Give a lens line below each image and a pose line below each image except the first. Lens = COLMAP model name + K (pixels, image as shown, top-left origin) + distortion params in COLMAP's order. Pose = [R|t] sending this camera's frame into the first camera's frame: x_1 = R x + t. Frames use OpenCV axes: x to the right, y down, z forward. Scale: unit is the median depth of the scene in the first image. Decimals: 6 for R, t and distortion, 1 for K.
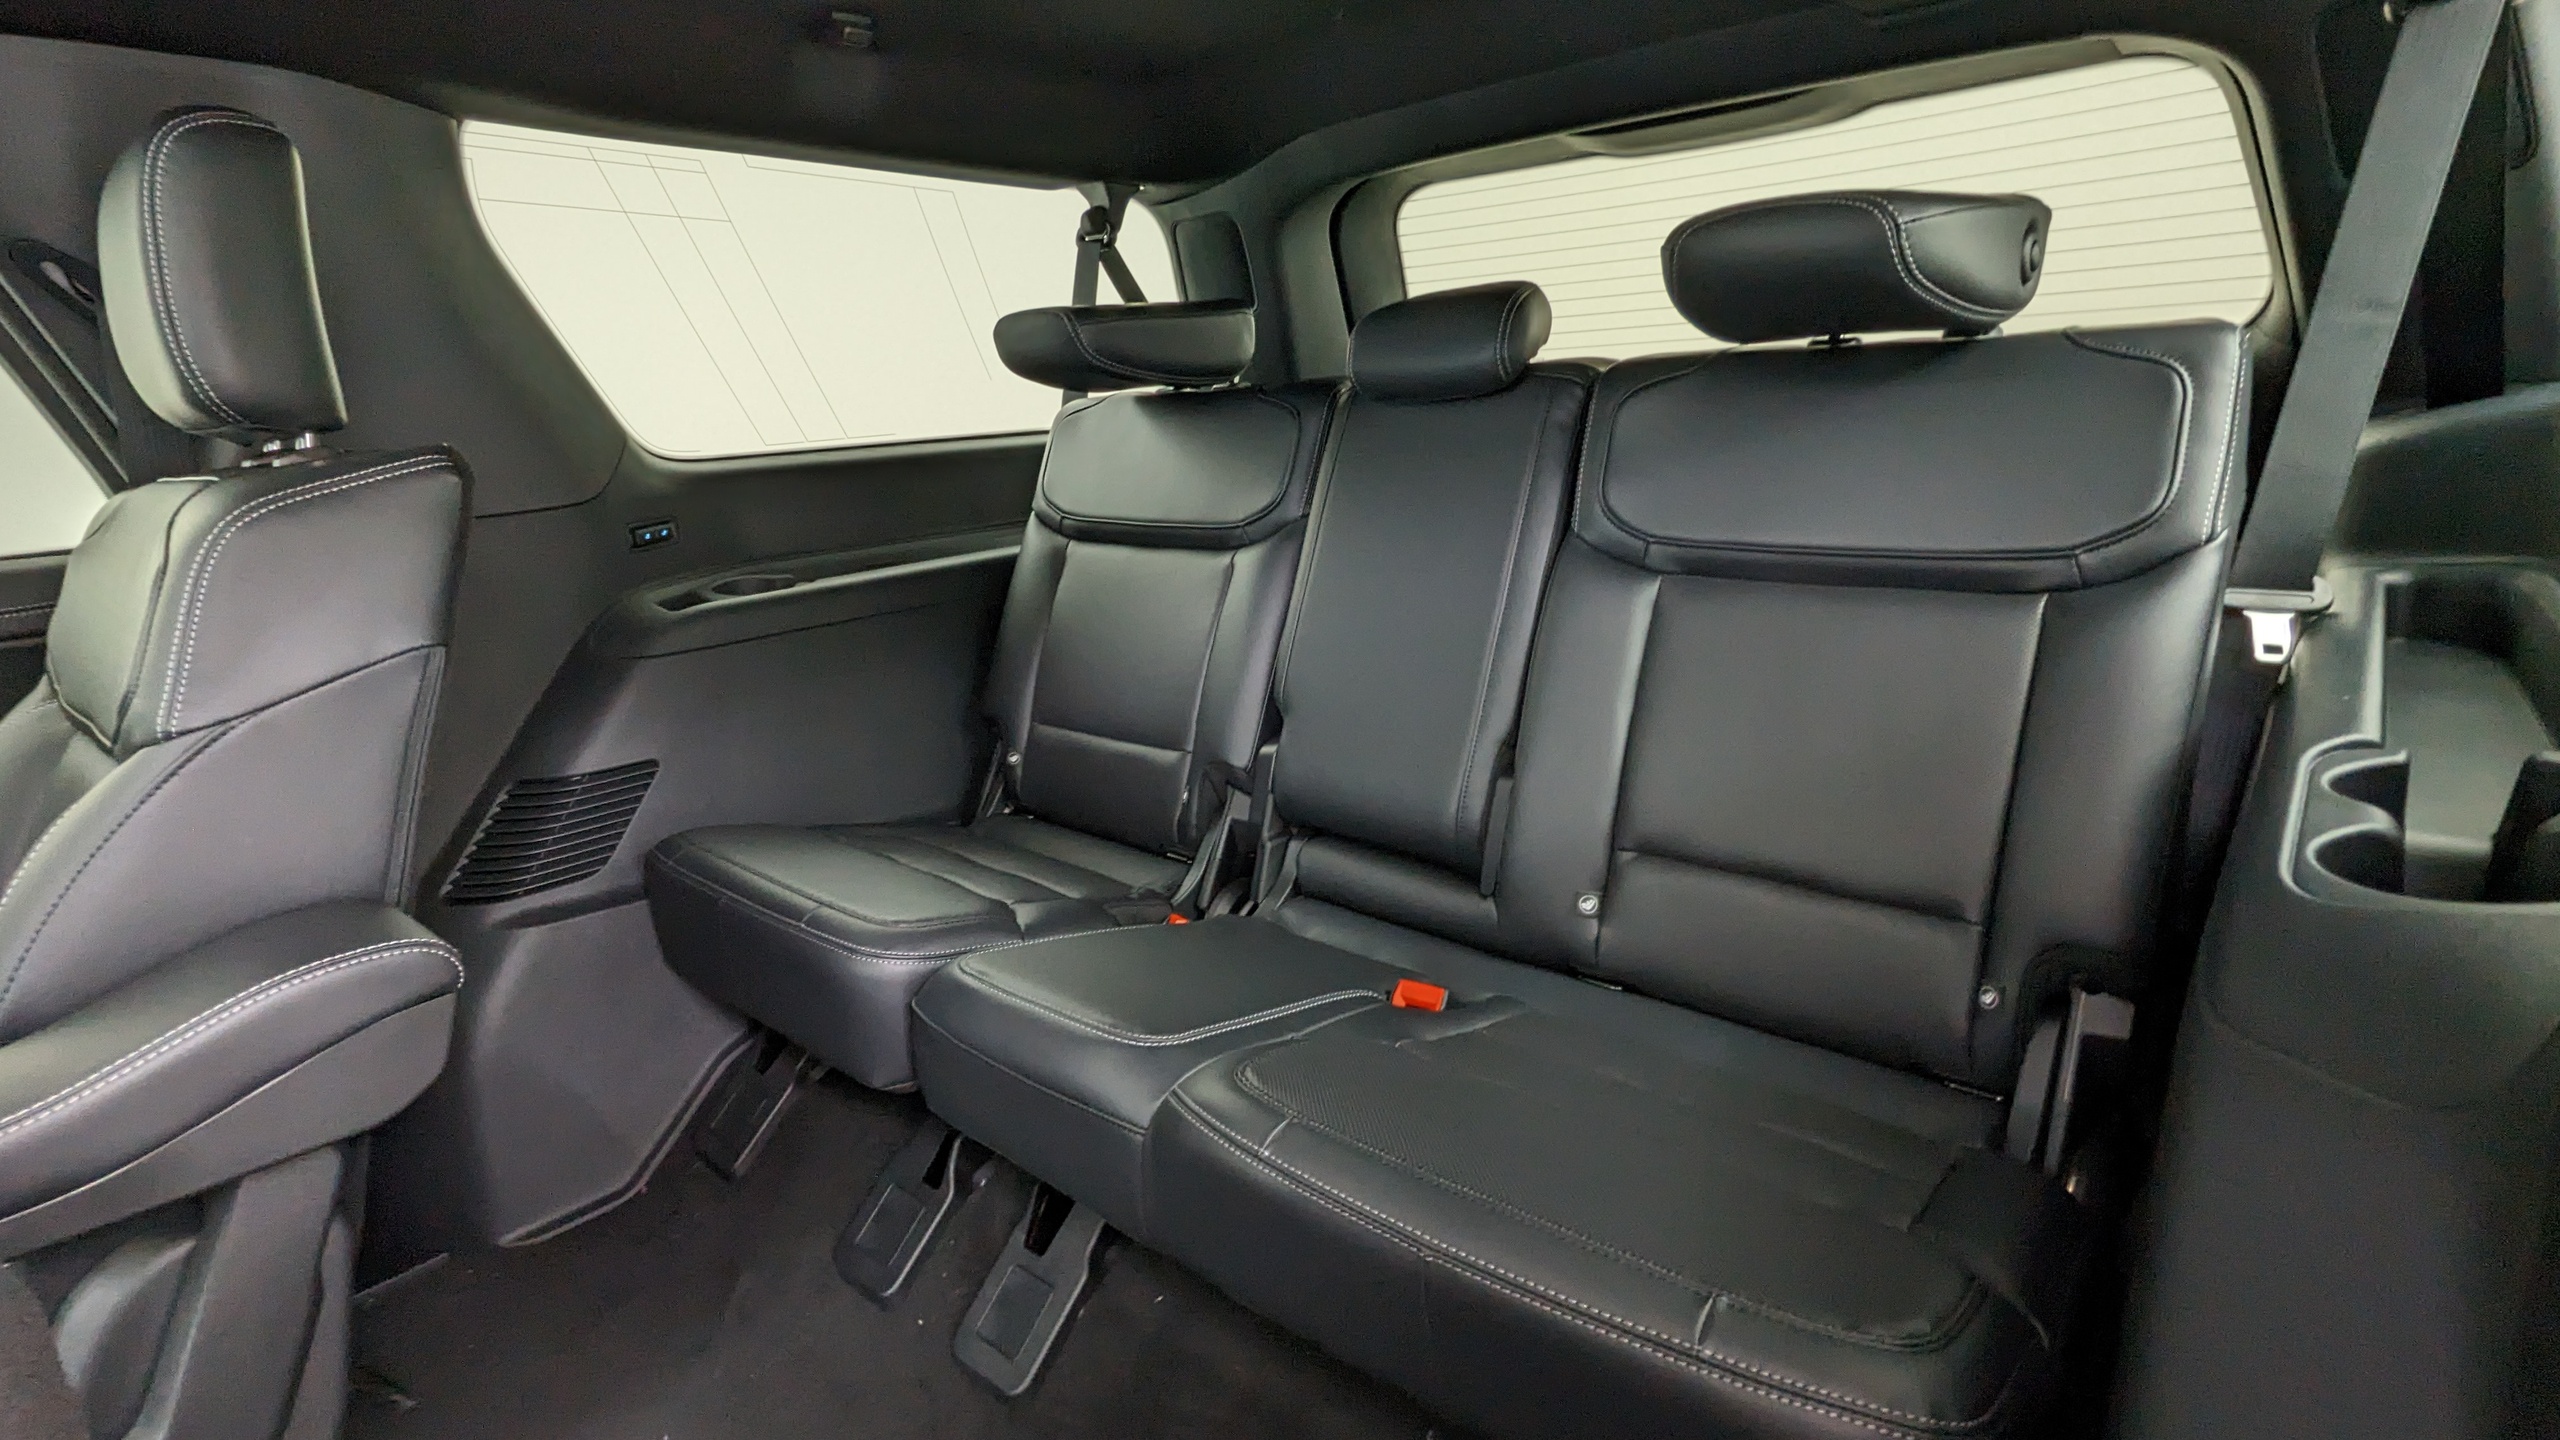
lens RADIAL K [[1230.3, 0, 1280.0], [0, 1230.3, 720.0], [0, 0, 1]] dist [0.002251, -0.001062]
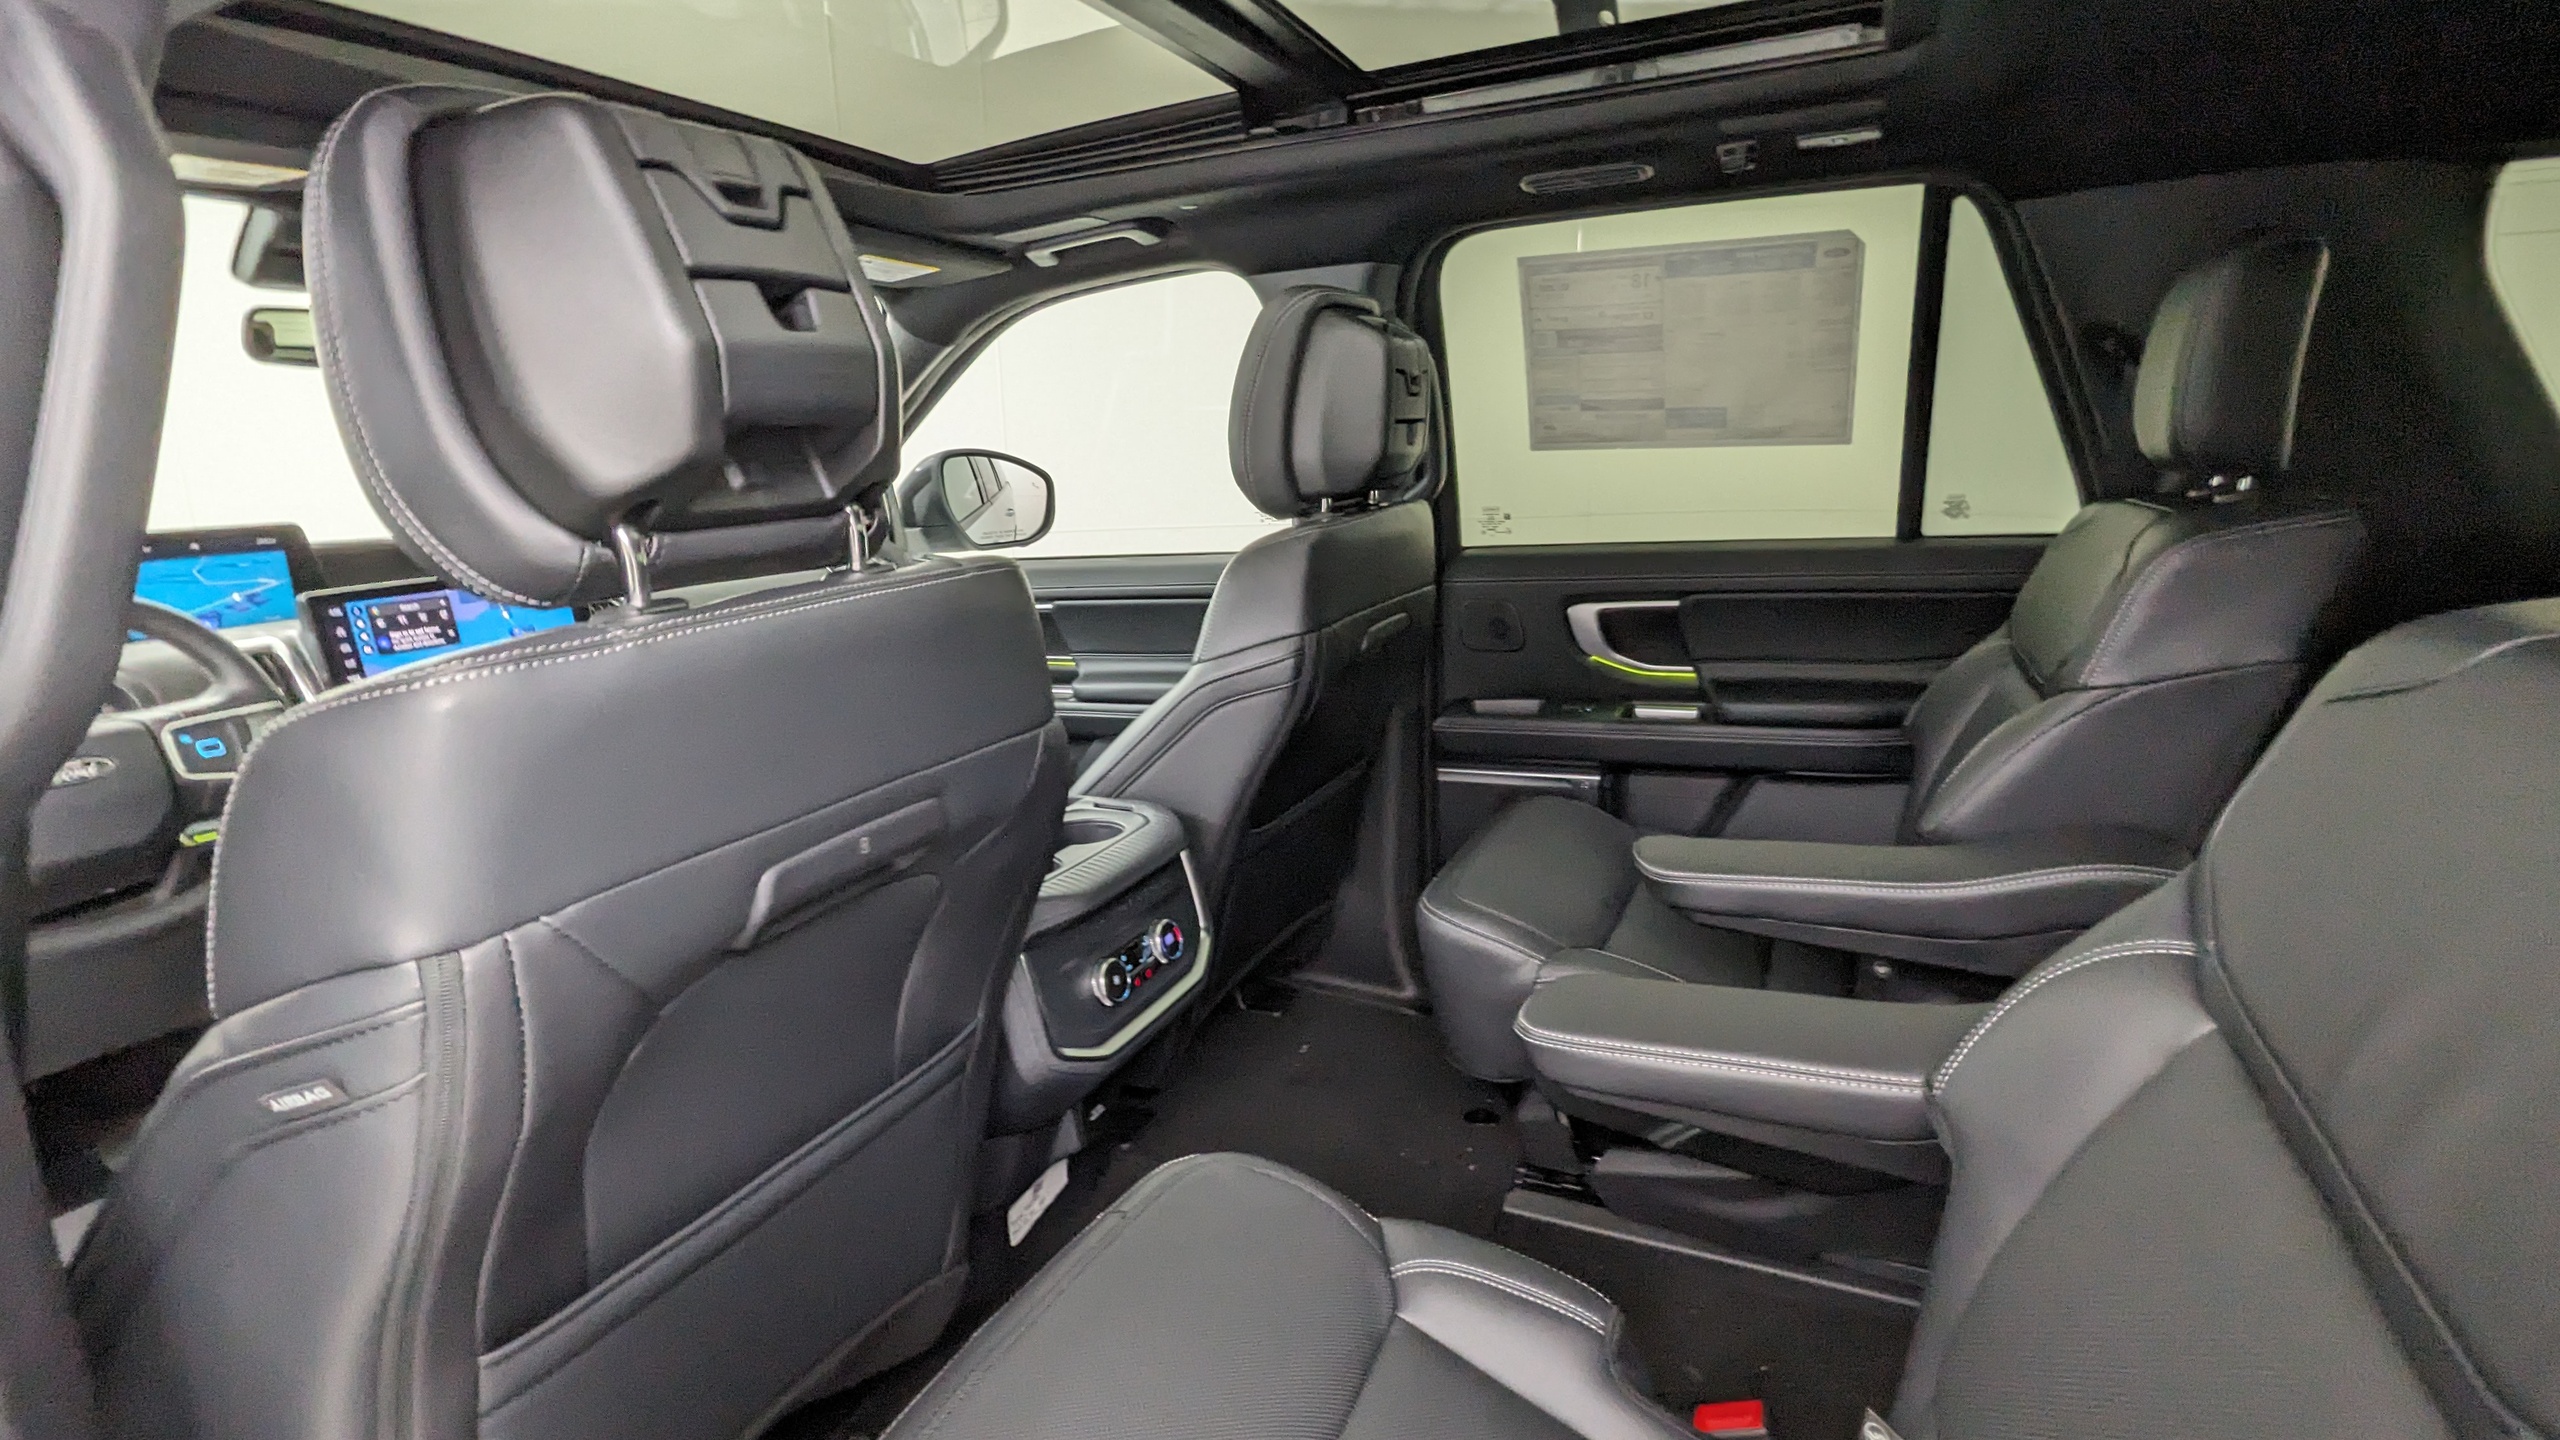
lens RADIAL K [[1230.3, 0, 1280.0], [0, 1230.3, 720.0], [0, 0, 1]] dist [0.002251, -0.001062]
pose [[0.280393, 0.258590, -0.924398, 0.170508], [-0.224002, 0.954067, 0.198944, -0.019042], [0.933382, 0.151285, 0.325438, -0.305949]]
